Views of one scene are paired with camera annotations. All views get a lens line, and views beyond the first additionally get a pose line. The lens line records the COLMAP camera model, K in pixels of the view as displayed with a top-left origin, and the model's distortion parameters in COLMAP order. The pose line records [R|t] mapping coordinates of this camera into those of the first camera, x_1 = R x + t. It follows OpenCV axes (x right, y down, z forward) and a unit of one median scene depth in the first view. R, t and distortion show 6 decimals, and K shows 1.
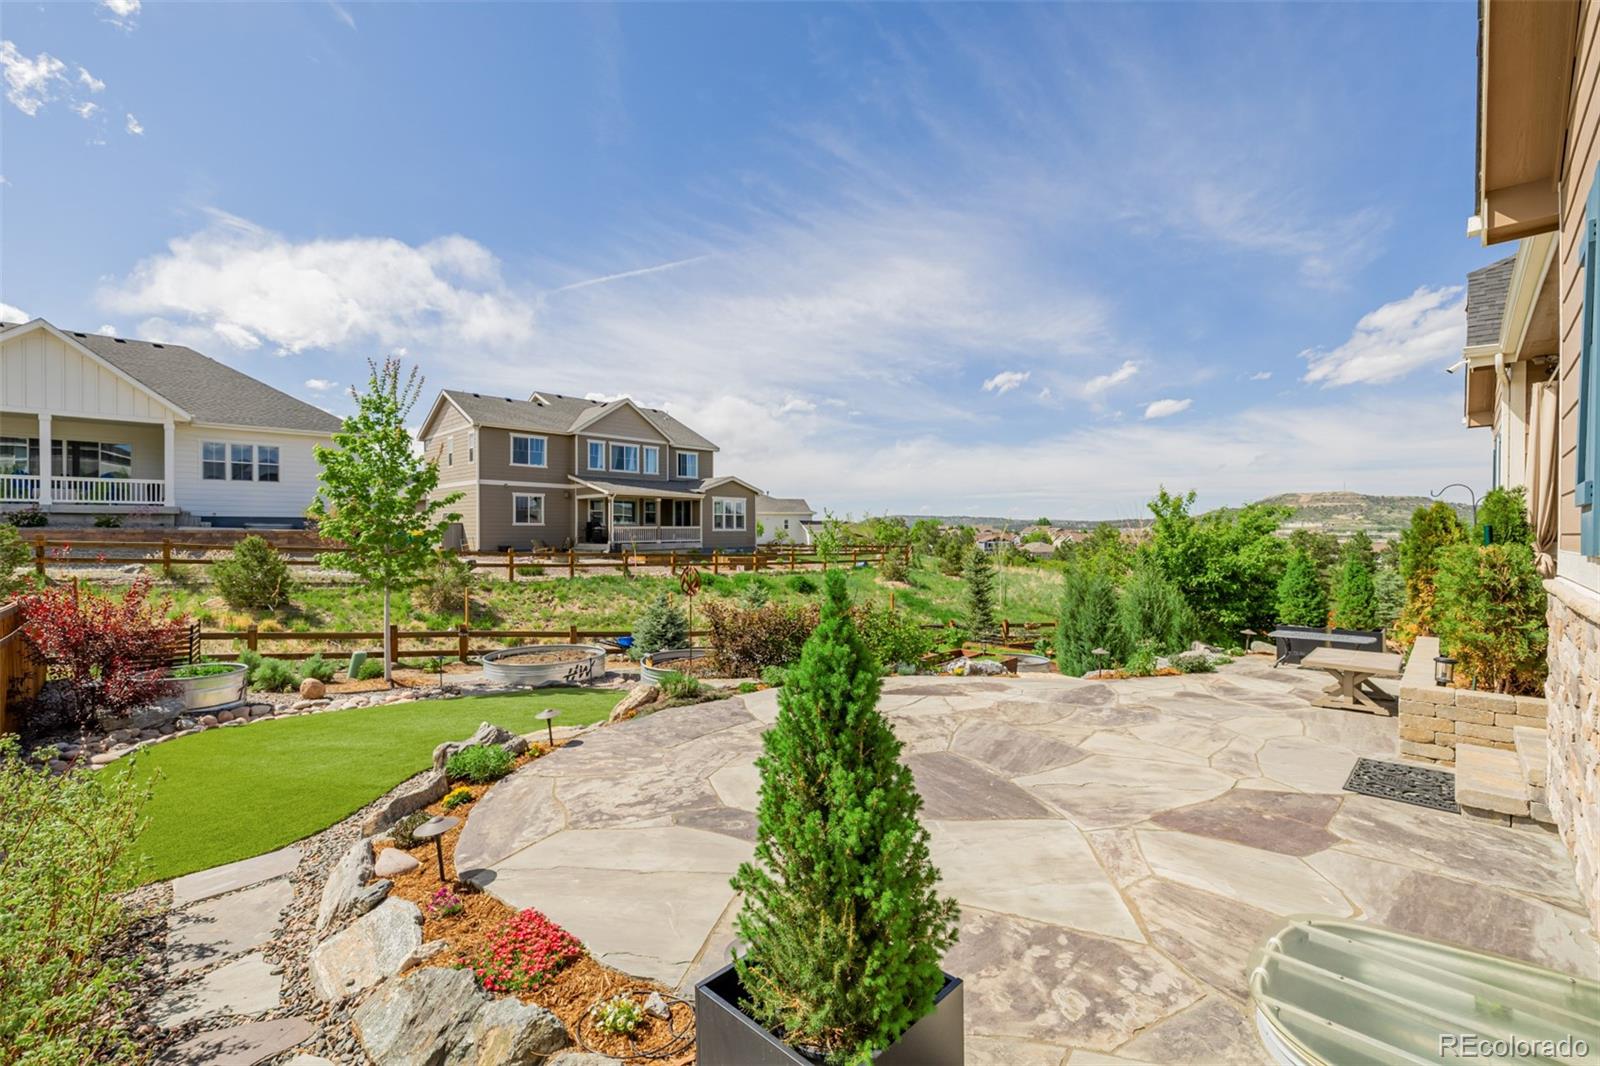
lens RADIAL K [[674.8, 0, 800.0], [0, 674.8, 533.0], [0, 0, 1]] dist [0.001448, 0.000254]
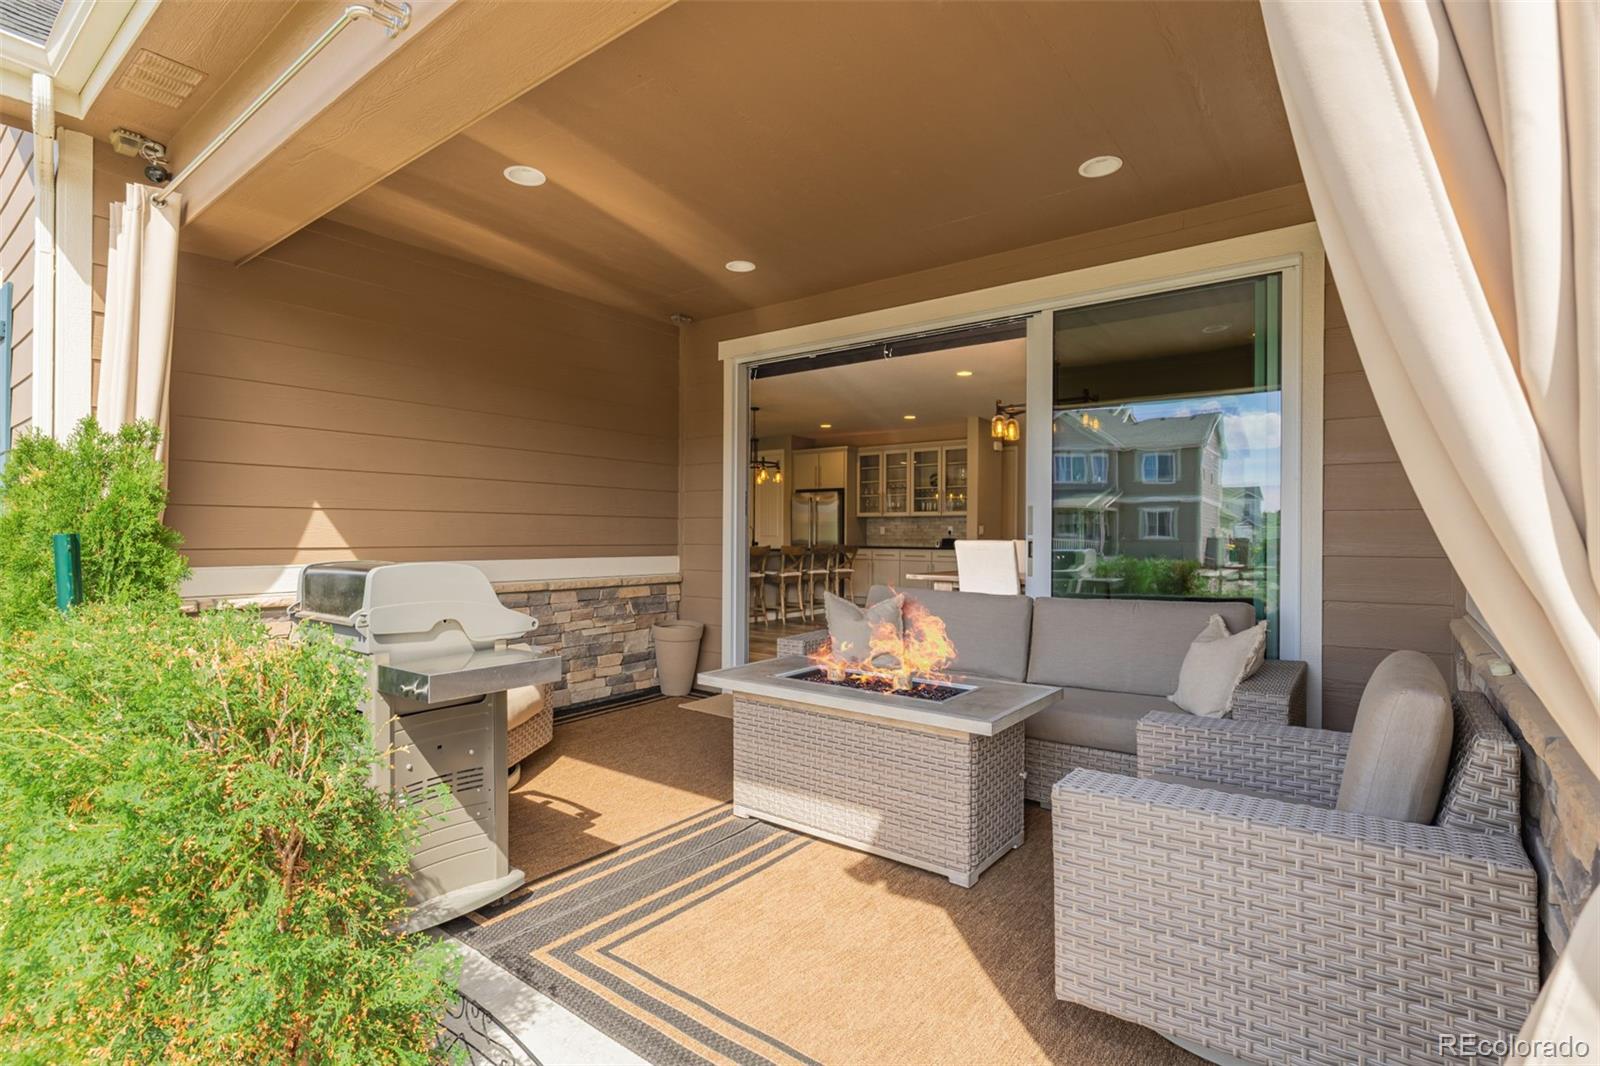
lens RADIAL K [[769.0, 0, 800.0], [0, 769.0, 533.0], [0, 0, 1]] dist [-0.000907, -0.000510]
pose [[-0.107838, 0.000145, 0.994168, 0.551833], [-0.000573, 1.000000, -0.000208, -0.010385], [-0.994168, -0.000592, -0.107838, 0.614140]]
